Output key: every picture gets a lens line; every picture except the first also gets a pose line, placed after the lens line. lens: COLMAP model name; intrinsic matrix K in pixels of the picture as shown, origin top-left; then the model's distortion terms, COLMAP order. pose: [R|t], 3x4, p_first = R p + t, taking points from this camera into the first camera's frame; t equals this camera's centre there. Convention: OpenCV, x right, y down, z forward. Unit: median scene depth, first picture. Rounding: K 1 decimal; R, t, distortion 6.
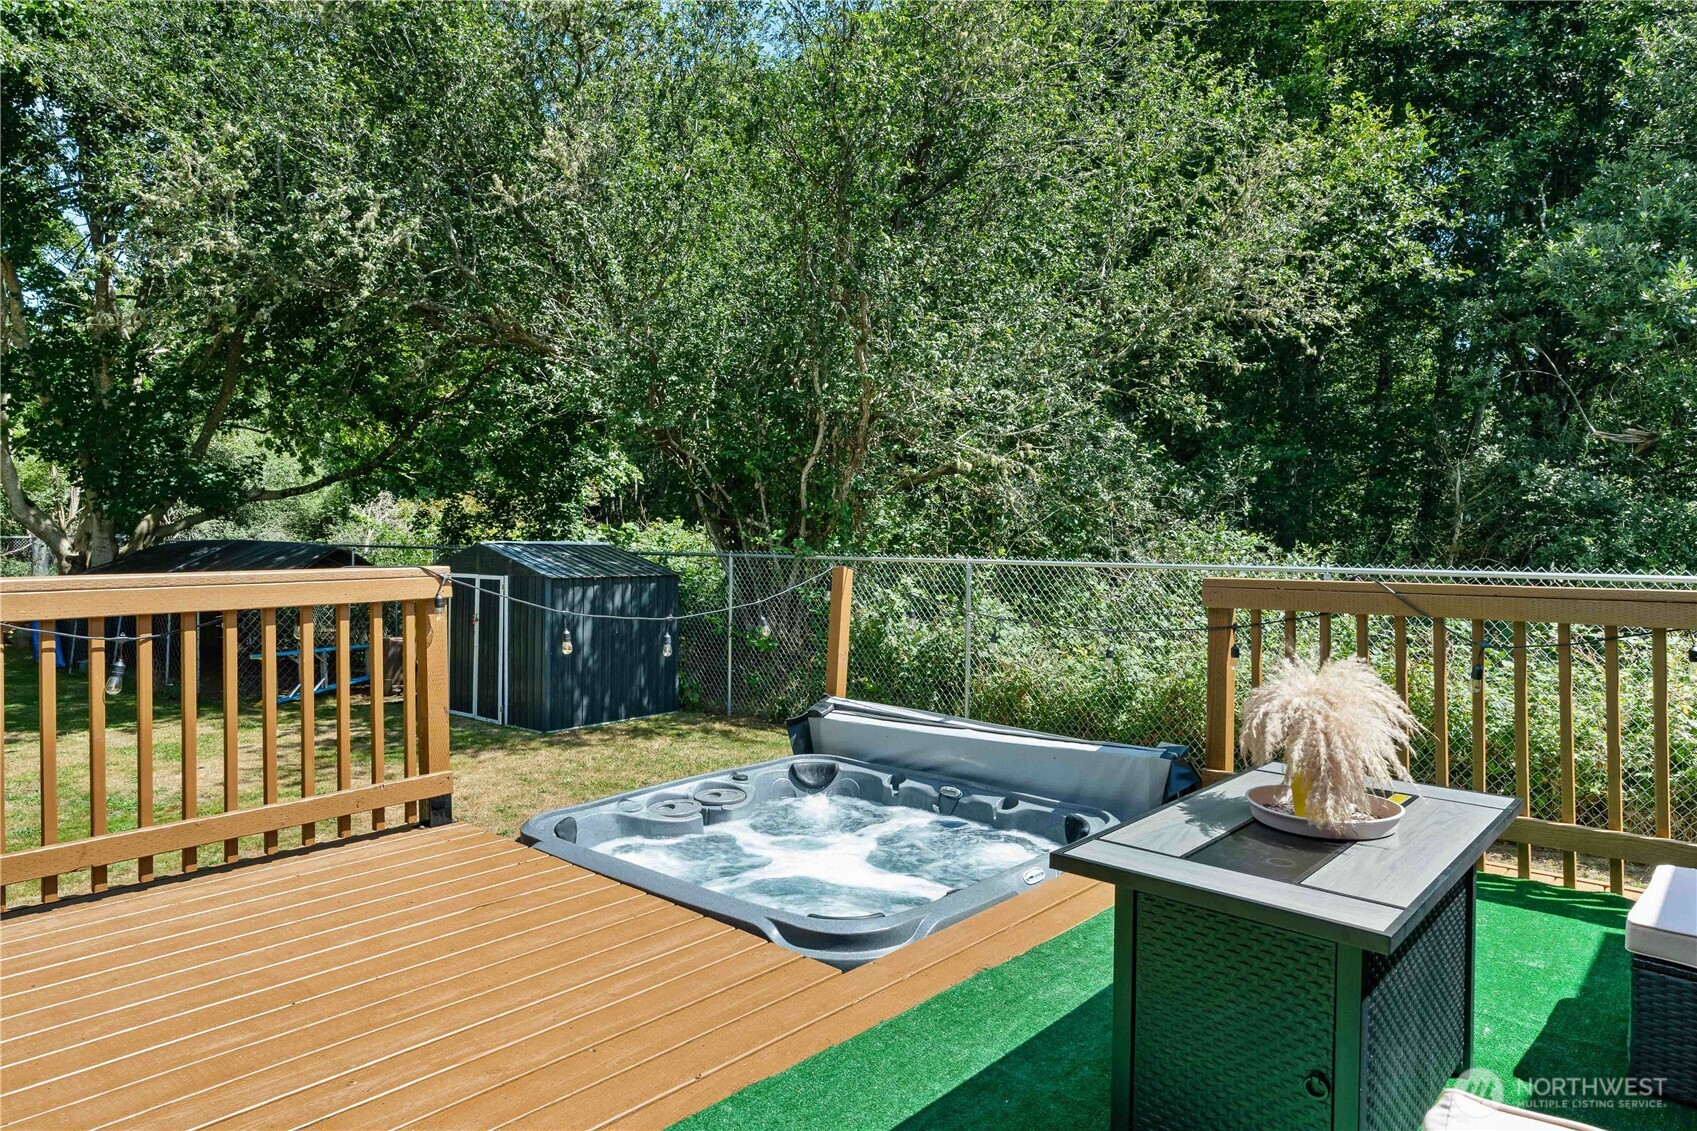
lens RADIAL K [[1033.8, 0, 852.5], [0, 1033.8, 543.4], [0, 0, 1]] dist [0.006430, 0.000650]
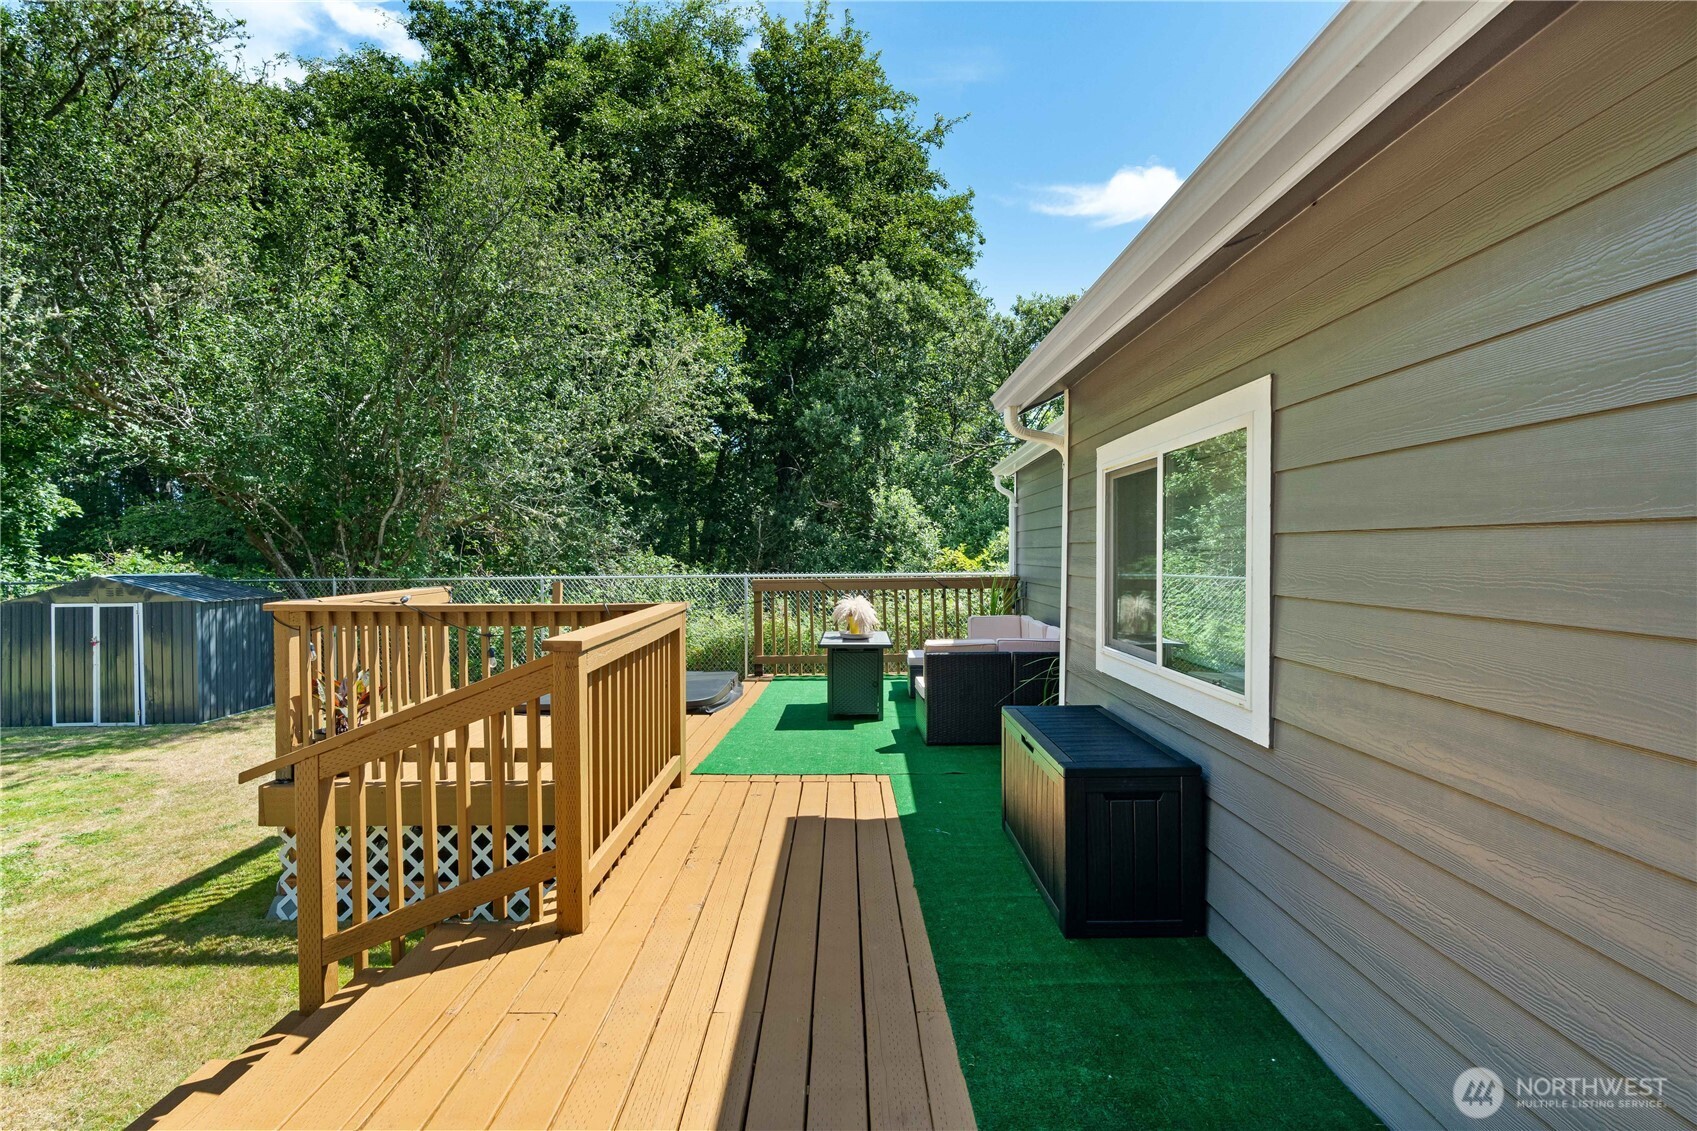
lens RADIAL K [[844.6, 0, 853.4], [0, 844.6, 561.9], [0, 0, 1]] dist [0.001075, 0.000407]
pose [[0.750924, -0.021460, 0.660040, -0.393660], [0.020300, 0.999750, 0.009410, -0.010150], [-0.660077, 0.006333, 0.751172, -0.326988]]
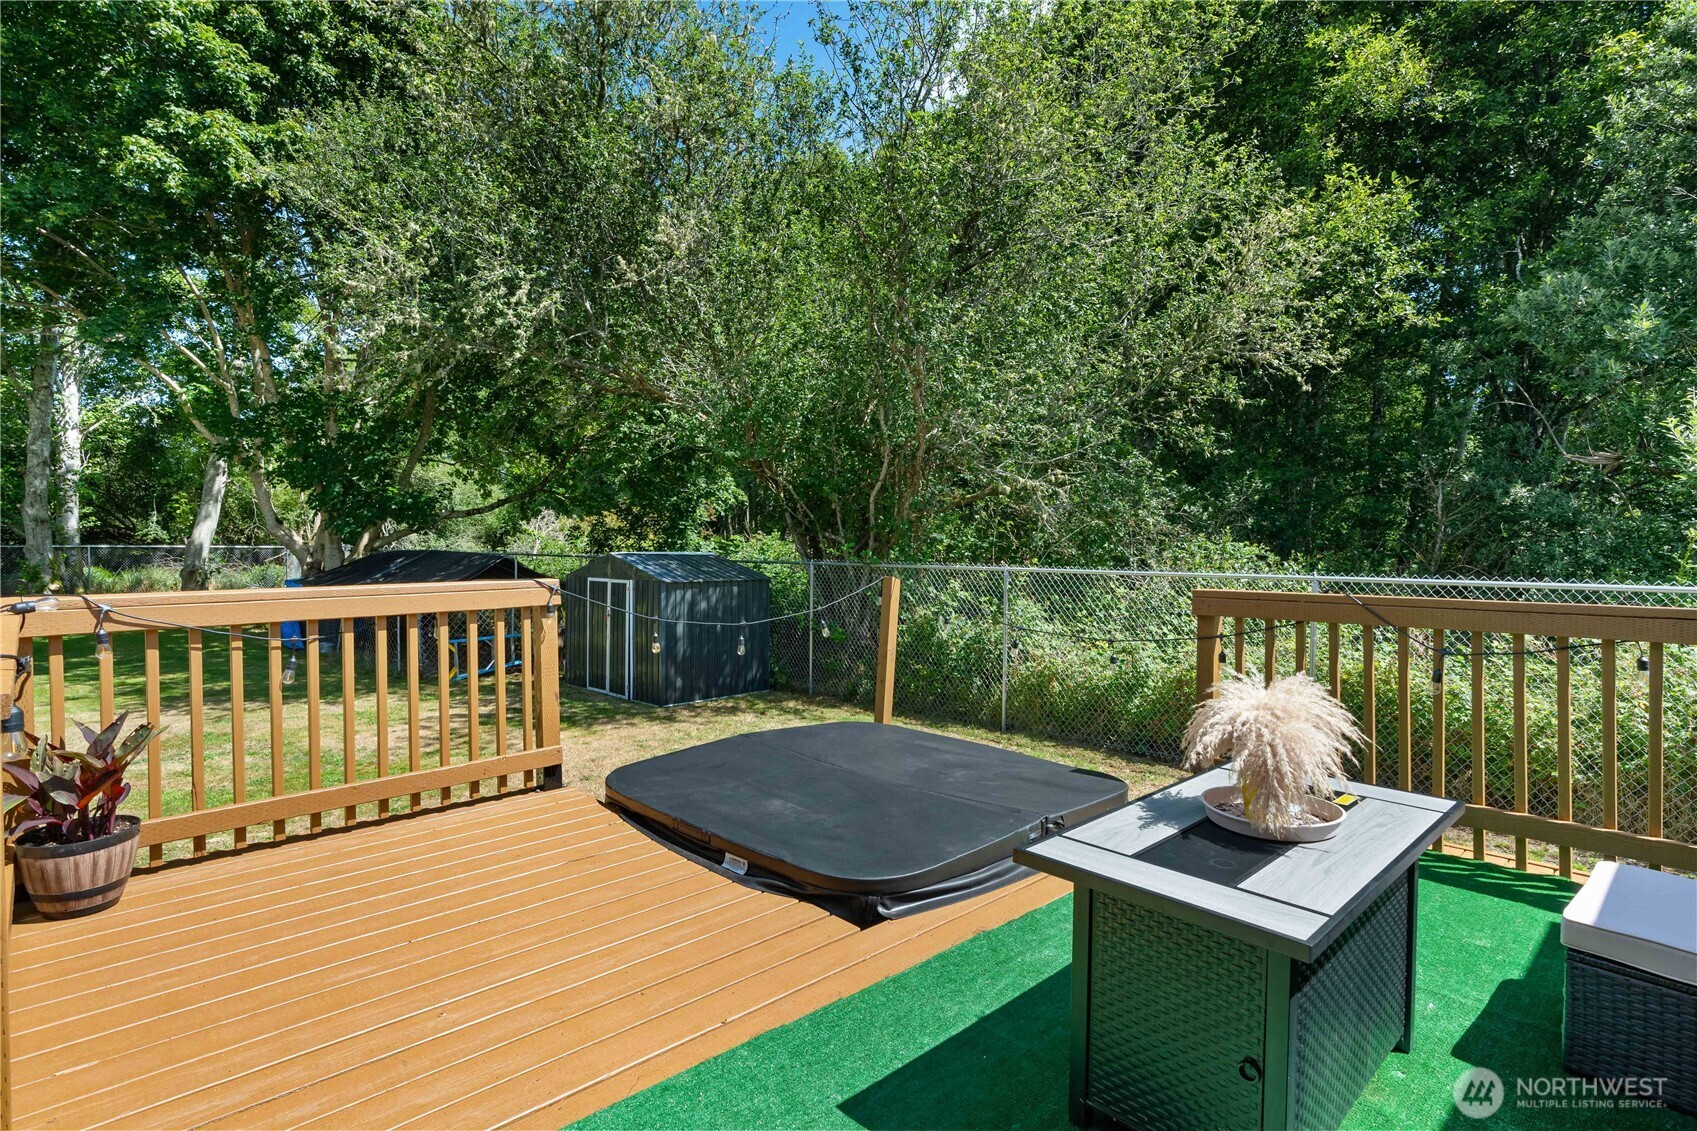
lens RADIAL K [[844.6, 0, 853.4], [0, 844.6, 561.9], [0, 0, 1]] dist [0.001075, 0.000407]
pose [[0.996661, 0.000191, -0.081647, 0.015234], [0.000931, 0.999906, 0.013704, -0.004478], [0.081642, -0.013734, 0.996567, 0.011777]]
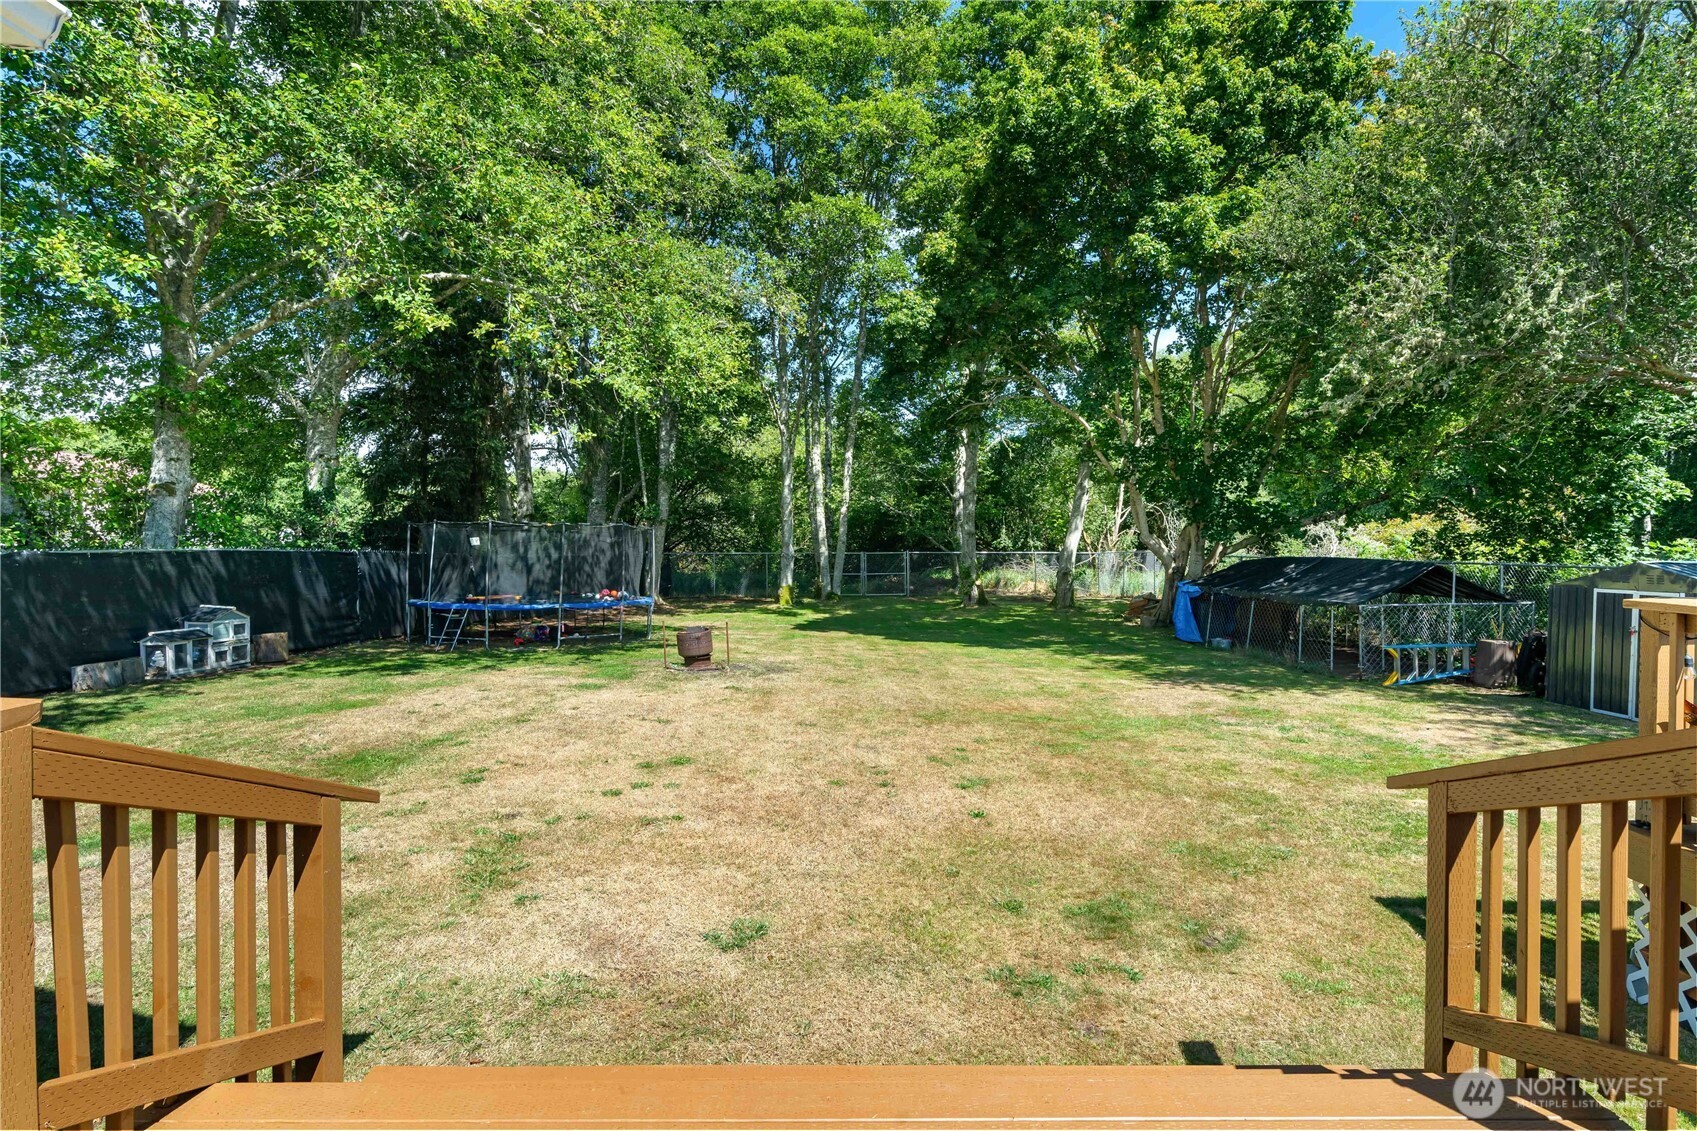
lens RADIAL K [[844.6, 0, 853.4], [0, 844.6, 561.9], [0, 0, 1]] dist [0.001075, 0.000407]
pose [[0.658828, 0.011441, -0.752207, -0.262406], [-0.004794, 0.999928, 0.011010, -0.008501], [0.752279, -0.003648, 0.658835, -0.264245]]
